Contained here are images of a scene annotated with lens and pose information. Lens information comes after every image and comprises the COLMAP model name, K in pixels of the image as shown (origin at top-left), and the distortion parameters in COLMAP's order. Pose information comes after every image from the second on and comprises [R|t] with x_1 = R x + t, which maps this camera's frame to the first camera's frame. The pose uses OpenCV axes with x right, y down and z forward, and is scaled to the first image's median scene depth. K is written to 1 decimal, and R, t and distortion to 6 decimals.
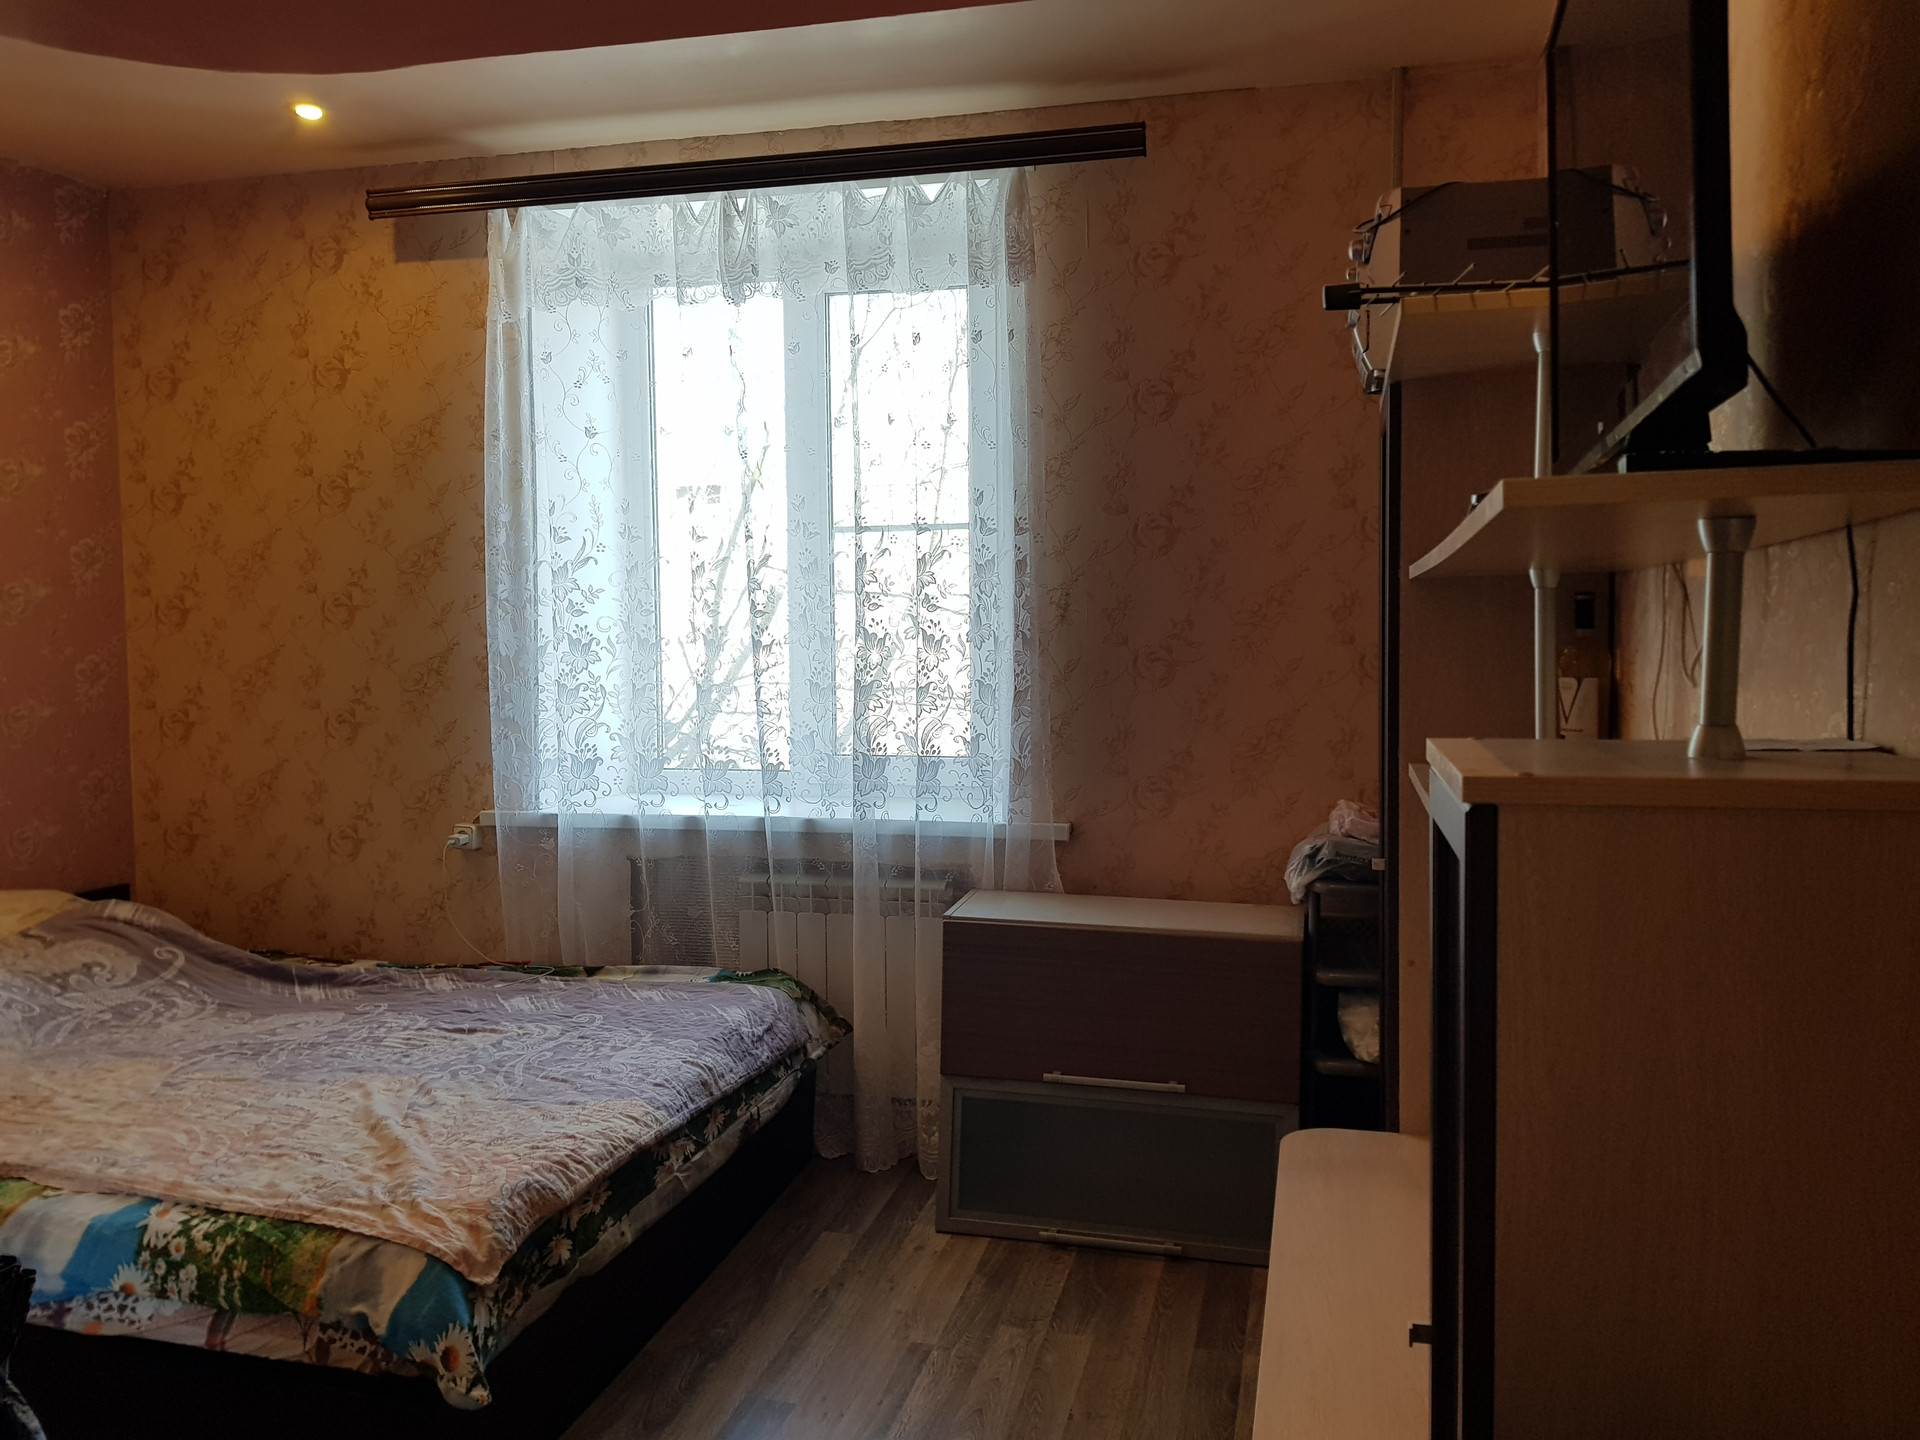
lens RADIAL K [[1494.4, 0, 960.0], [0, 1494.4, 720.0], [0, 0, 1]] dist [0.071024, -0.101862]
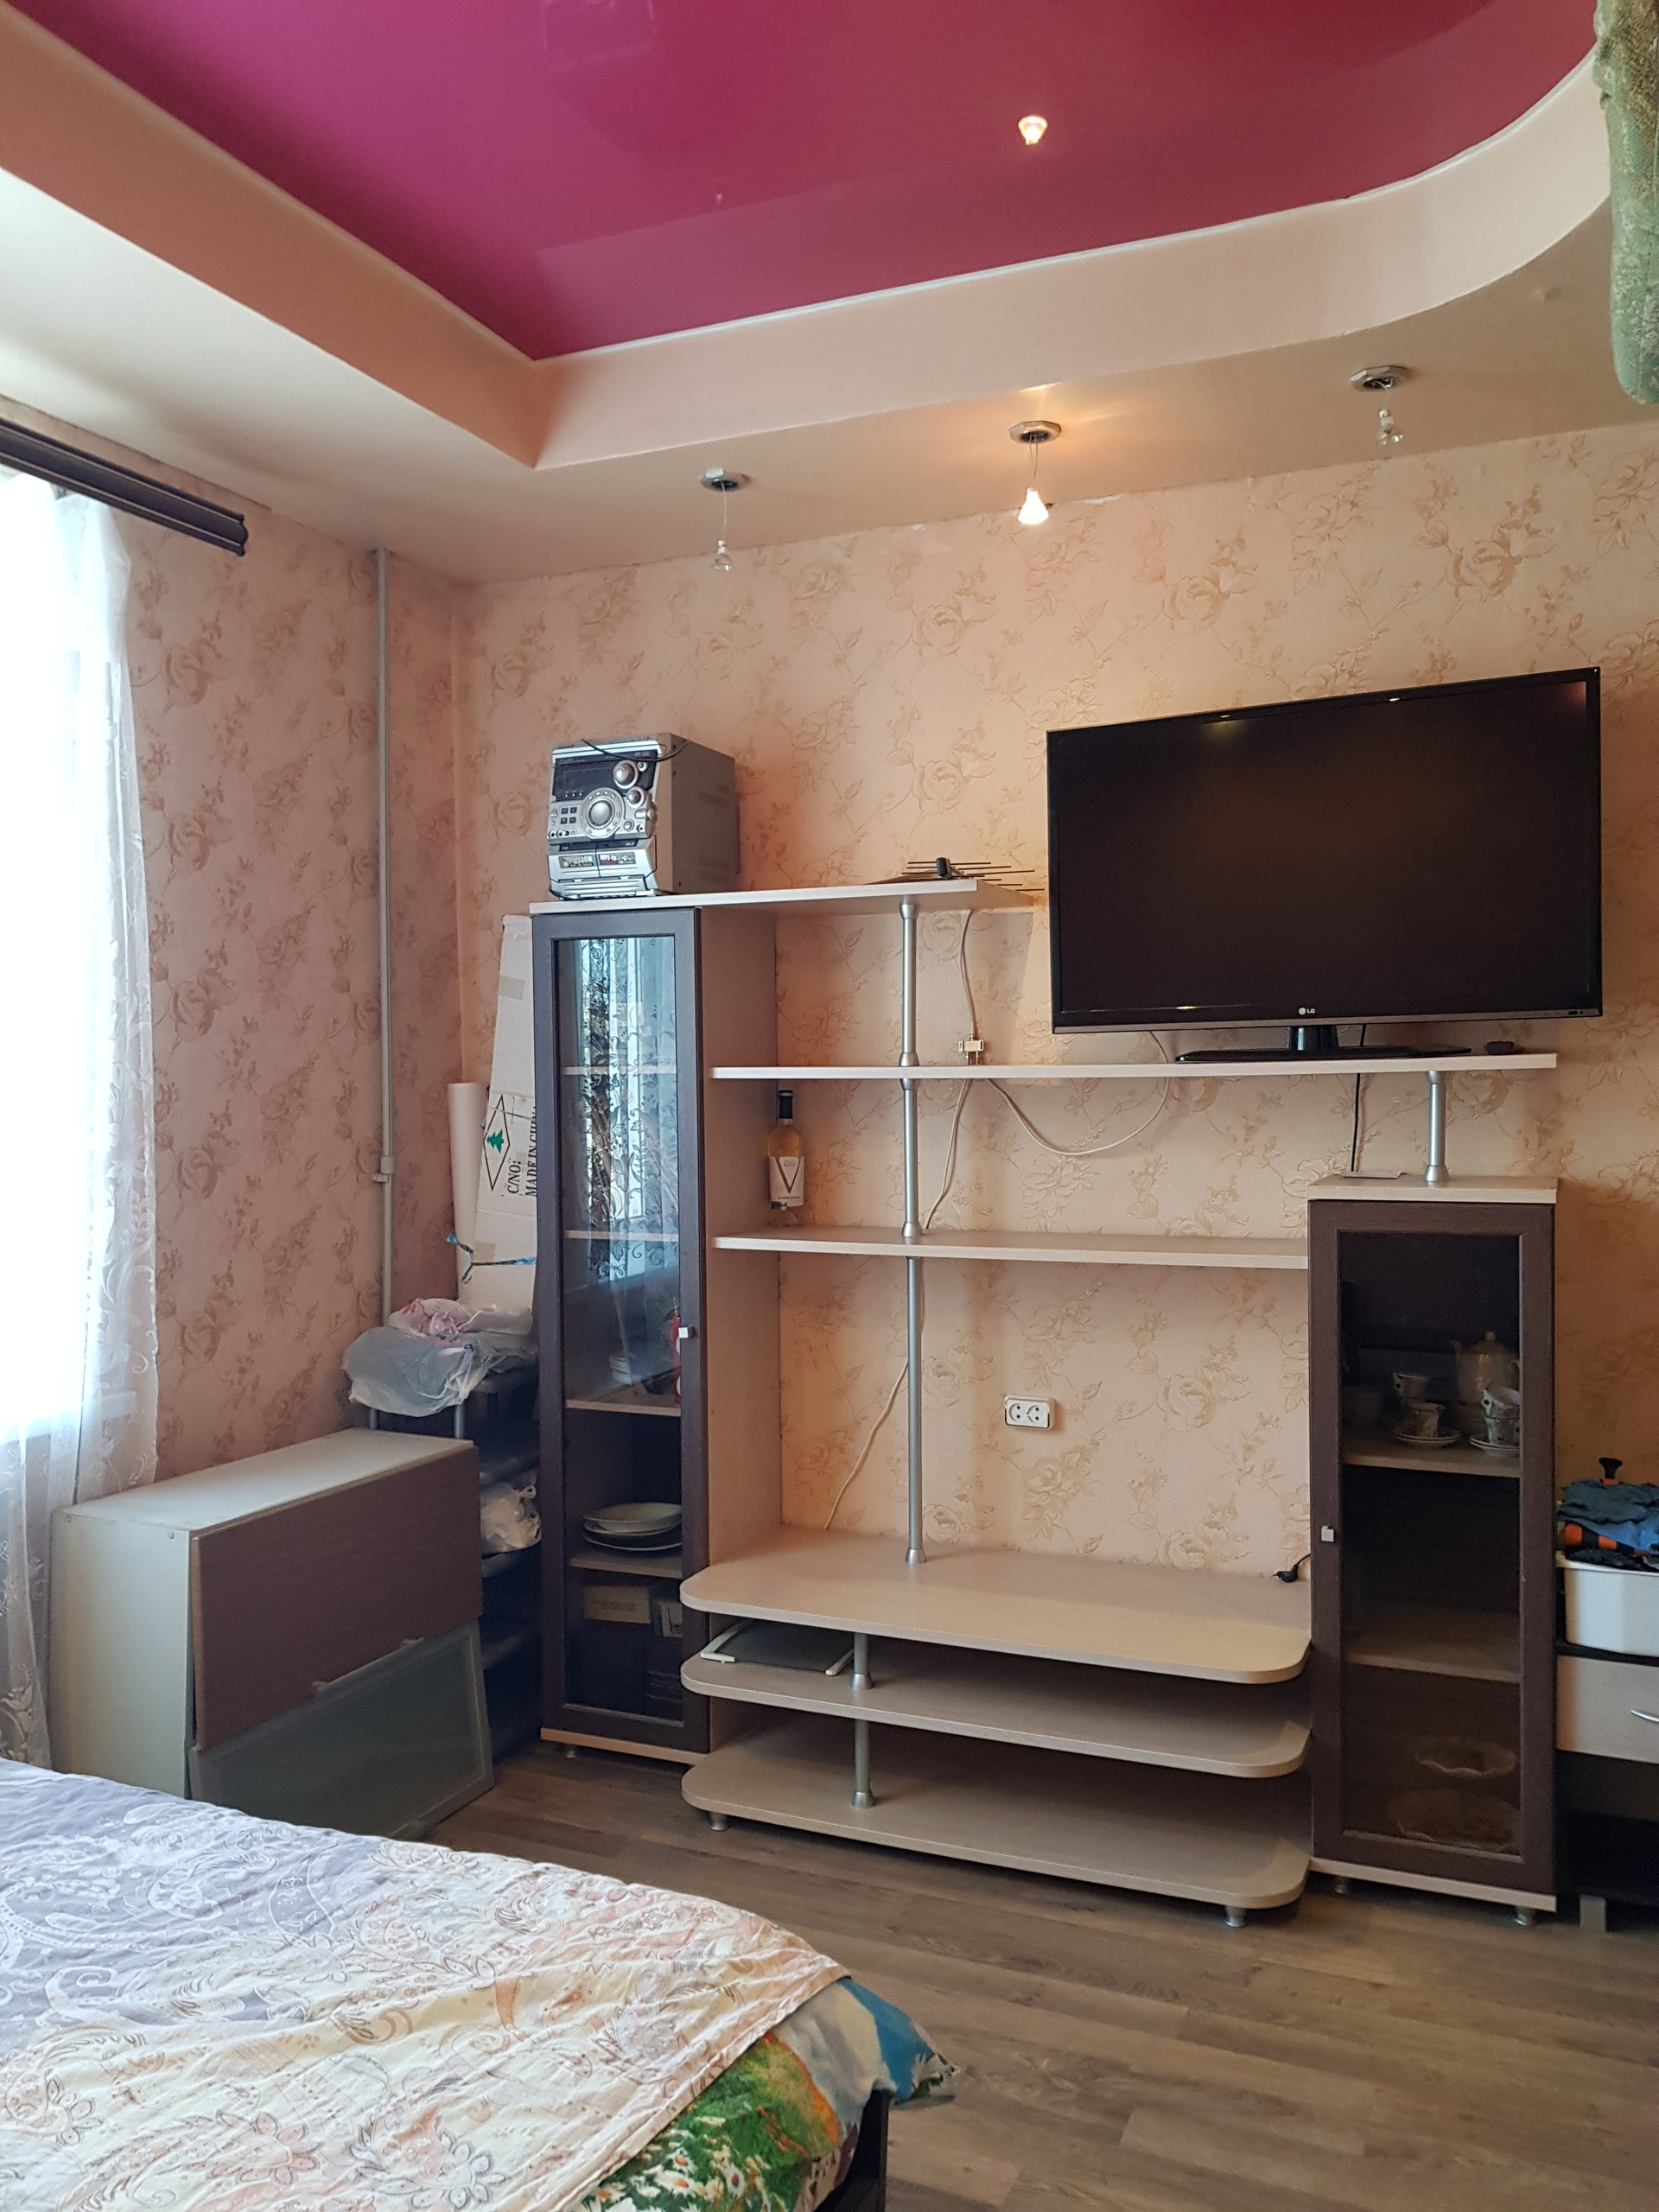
lens RADIAL K [[1721.7, 0, 859.8], [0, 1721.7, 1114.0], [0, 0, 1]] dist [0.071024, -0.101862]
pose [[0.151144, -0.012097, 0.988438, -0.953080], [0.064652, 0.997905, 0.002327, -0.059576], [-0.986395, 0.063553, 0.151610, 0.664397]]
